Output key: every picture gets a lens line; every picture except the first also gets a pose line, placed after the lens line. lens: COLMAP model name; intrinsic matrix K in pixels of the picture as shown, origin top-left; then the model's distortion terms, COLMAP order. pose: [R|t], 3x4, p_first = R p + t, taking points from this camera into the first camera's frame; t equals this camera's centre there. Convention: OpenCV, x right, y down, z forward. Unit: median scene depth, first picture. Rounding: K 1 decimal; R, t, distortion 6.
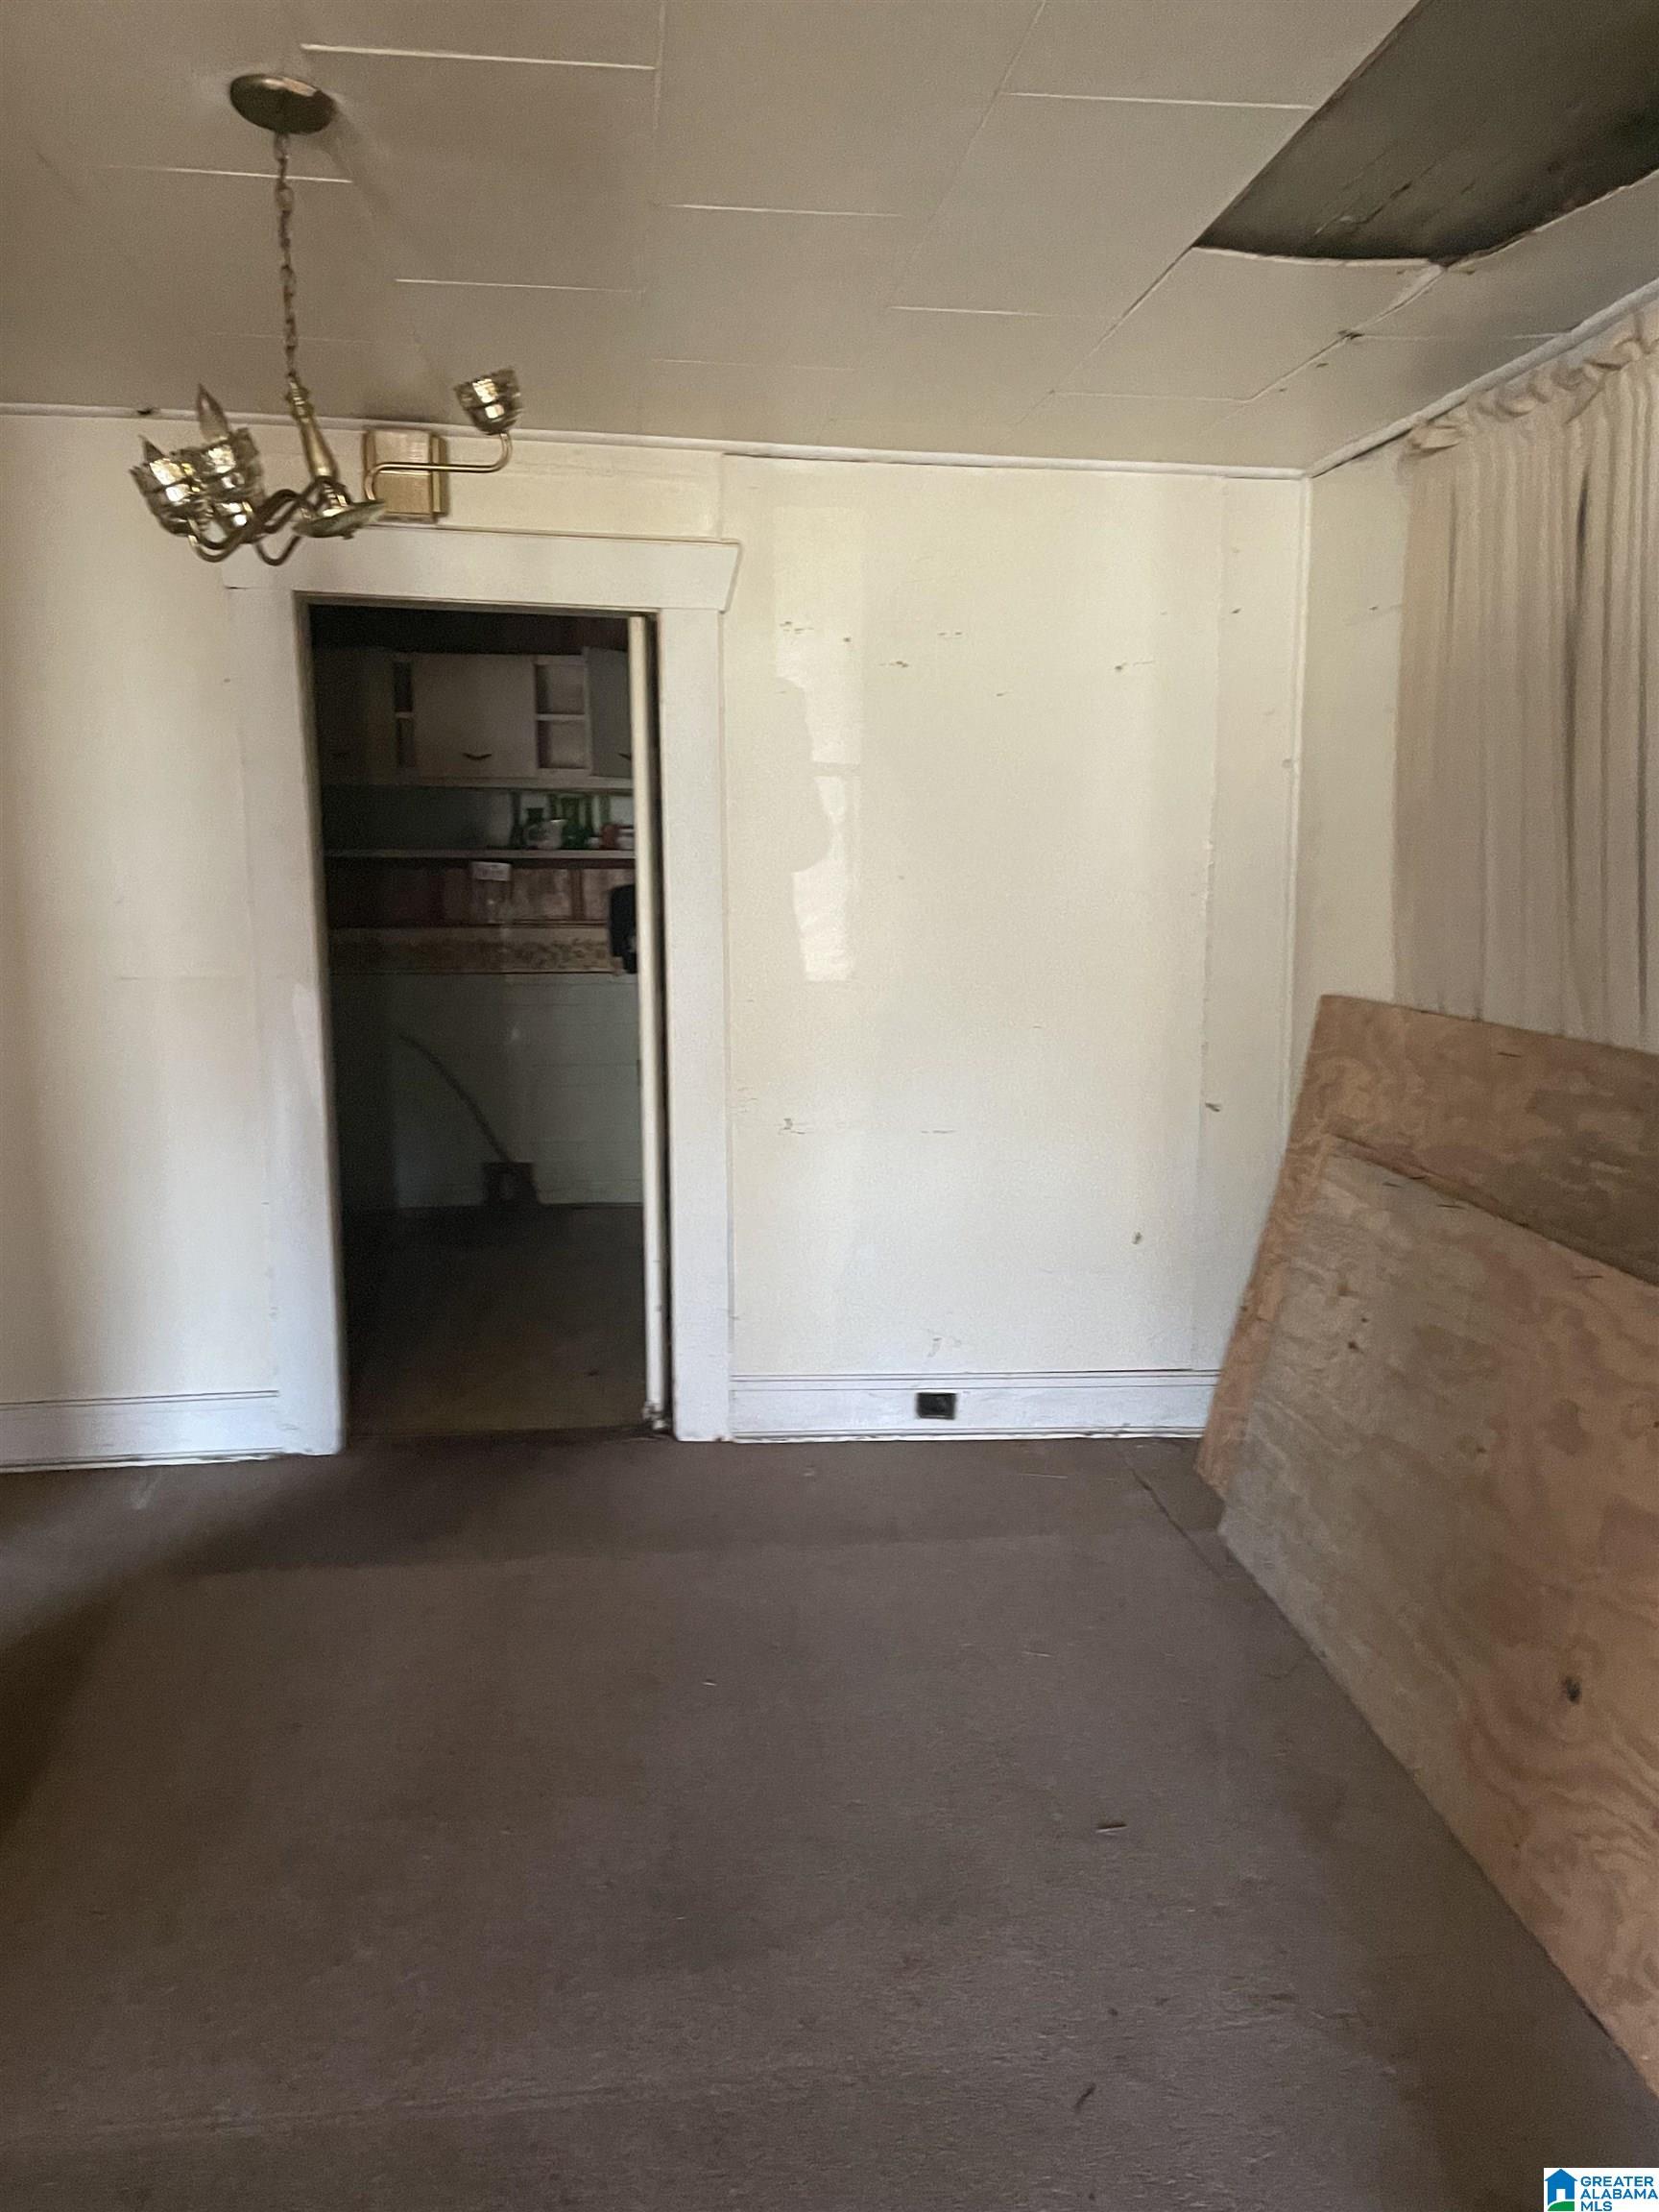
lens RADIAL K [[1726.3, 0, 835.7], [0, 1726.3, 1104.2], [0, 0, 1]] dist [0.081231, -0.104226]
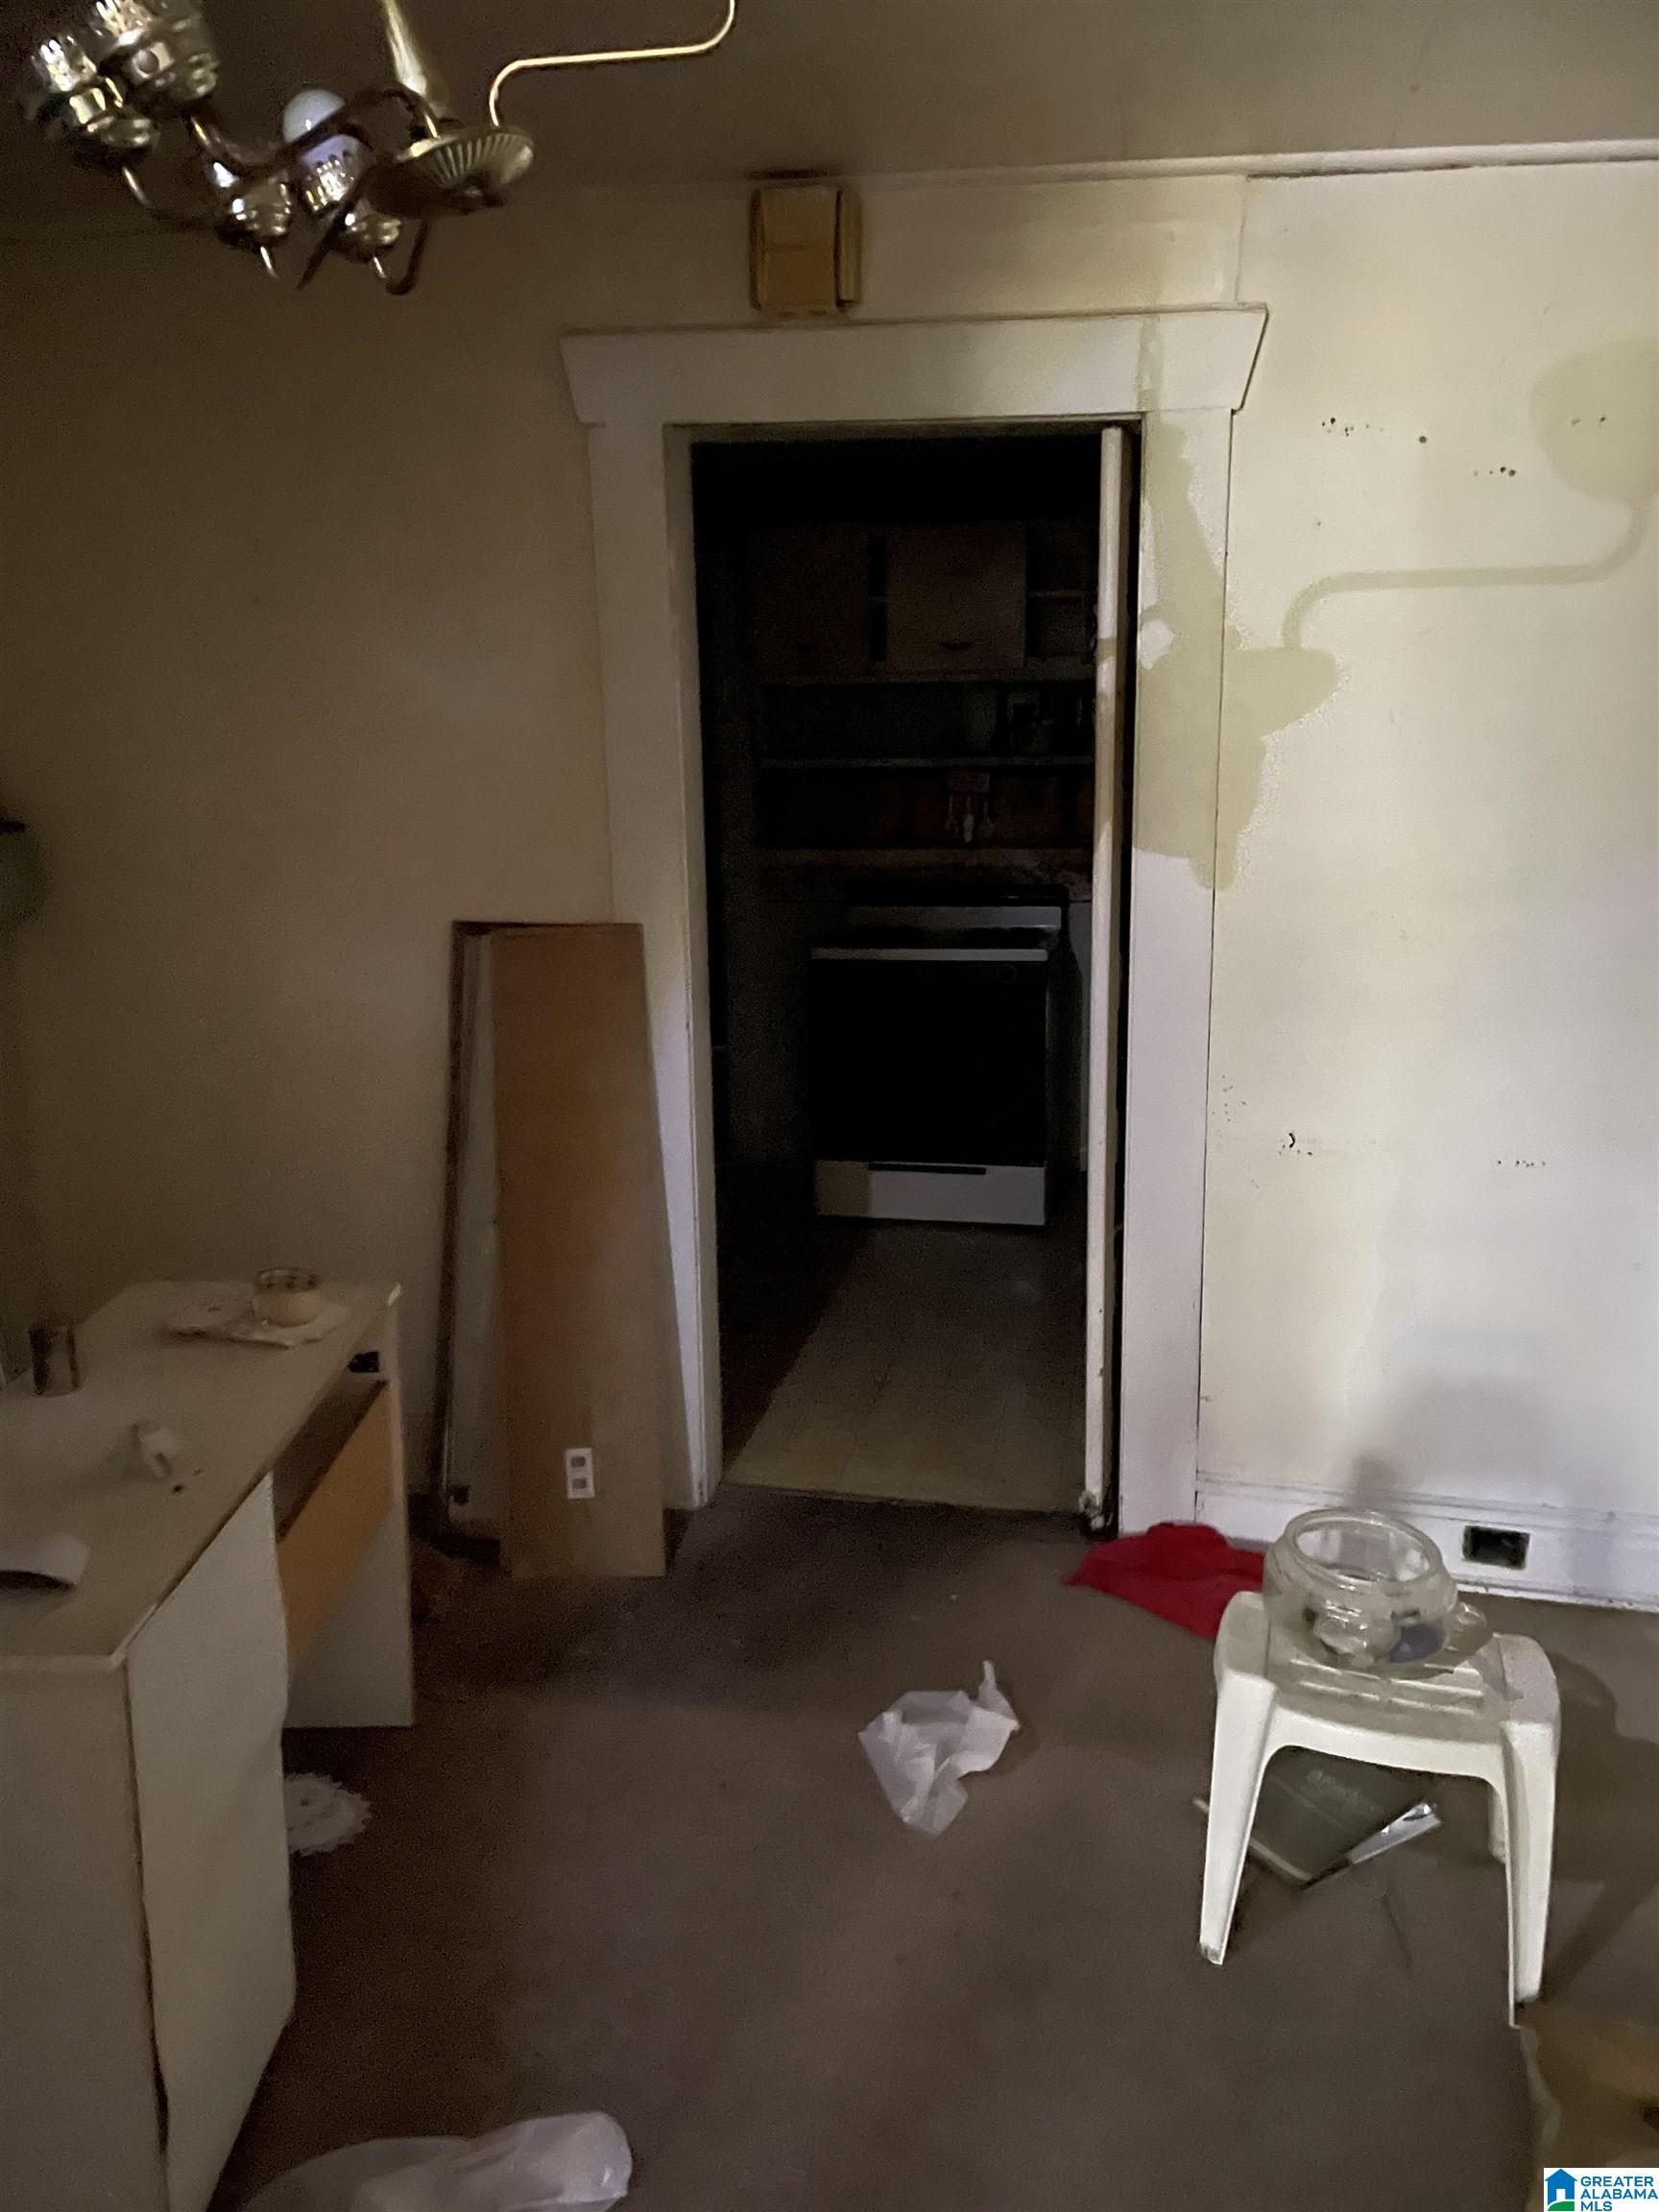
lens RADIAL K [[1726.3, 0, 819.0], [0, 1726.3, 1098.4], [0, 0, 1]] dist [0.081231, -0.104226]
pose [[0.948514, 0.052900, -0.312285, 0.010329], [-0.036543, 0.997647, 0.058007, -0.042101], [0.314619, -0.043608, 0.948216, 0.268139]]
